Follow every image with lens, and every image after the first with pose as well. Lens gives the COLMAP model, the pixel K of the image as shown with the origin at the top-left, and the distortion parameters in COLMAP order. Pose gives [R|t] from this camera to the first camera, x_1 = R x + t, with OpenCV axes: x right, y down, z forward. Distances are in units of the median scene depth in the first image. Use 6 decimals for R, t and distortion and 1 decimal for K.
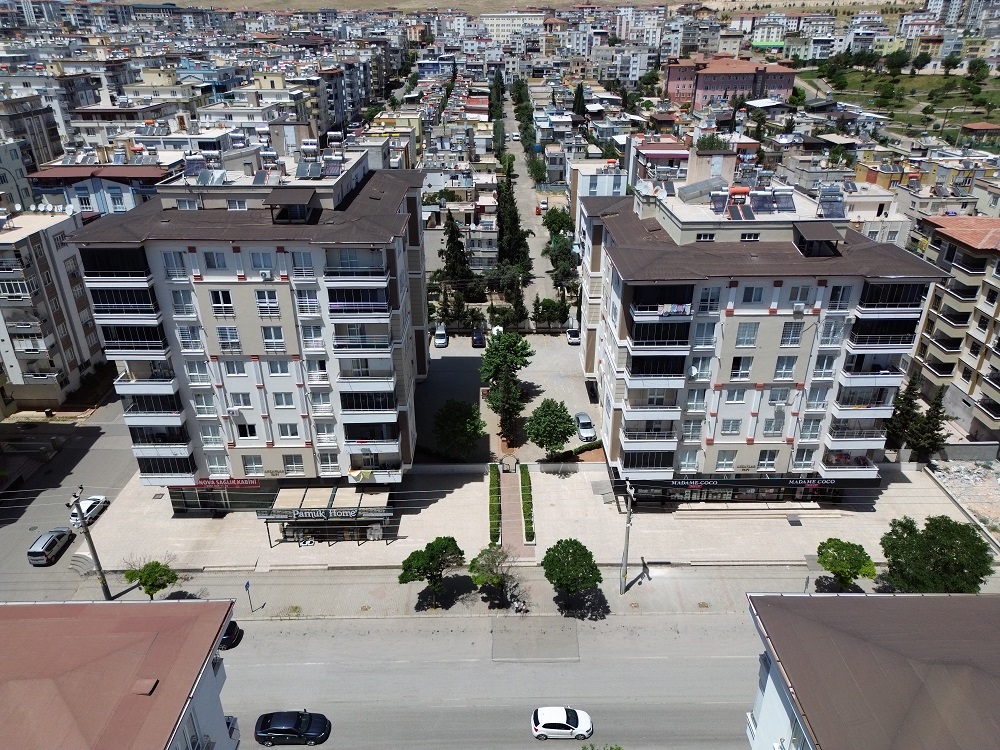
lens RADIAL K [[704.9, 0, 500.2], [0, 704.9, 372.9], [0, 0, 1]] dist [0.071571, -0.062091]
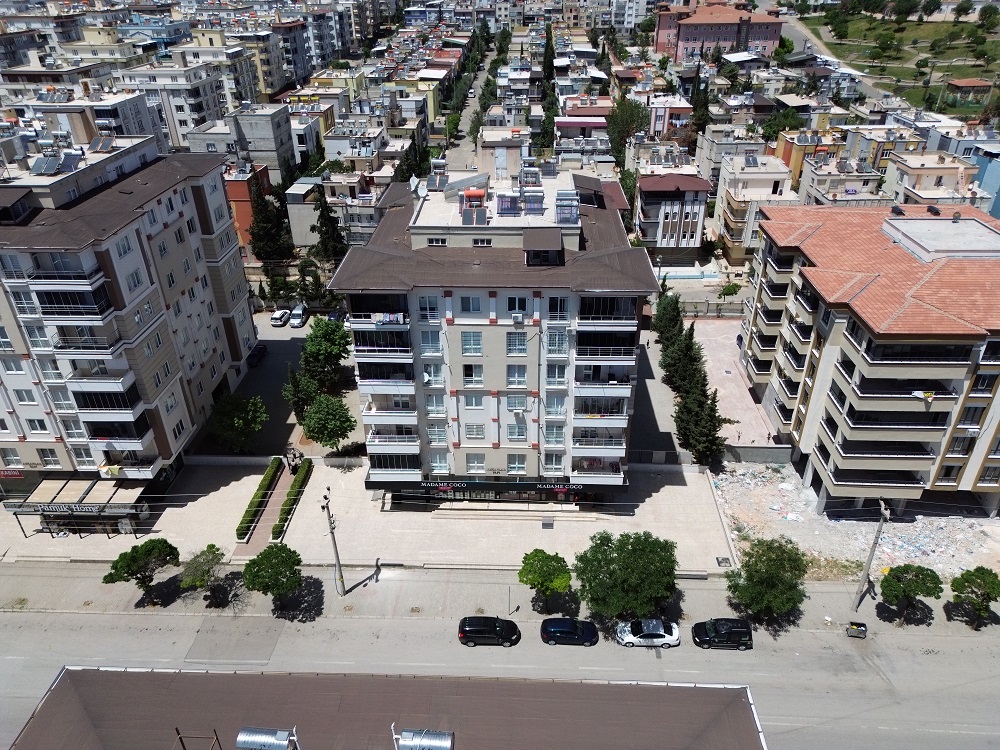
lens RADIAL K [[704.9, 0, 500.2], [0, 704.9, 372.9], [0, 0, 1]] dist [0.071571, -0.062091]
pose [[0.998425, 0.020704, -0.052134, 0.407607], [-0.016963, 0.997318, 0.071200, -0.077188], [0.053468, -0.070204, 0.996099, 0.017458]]
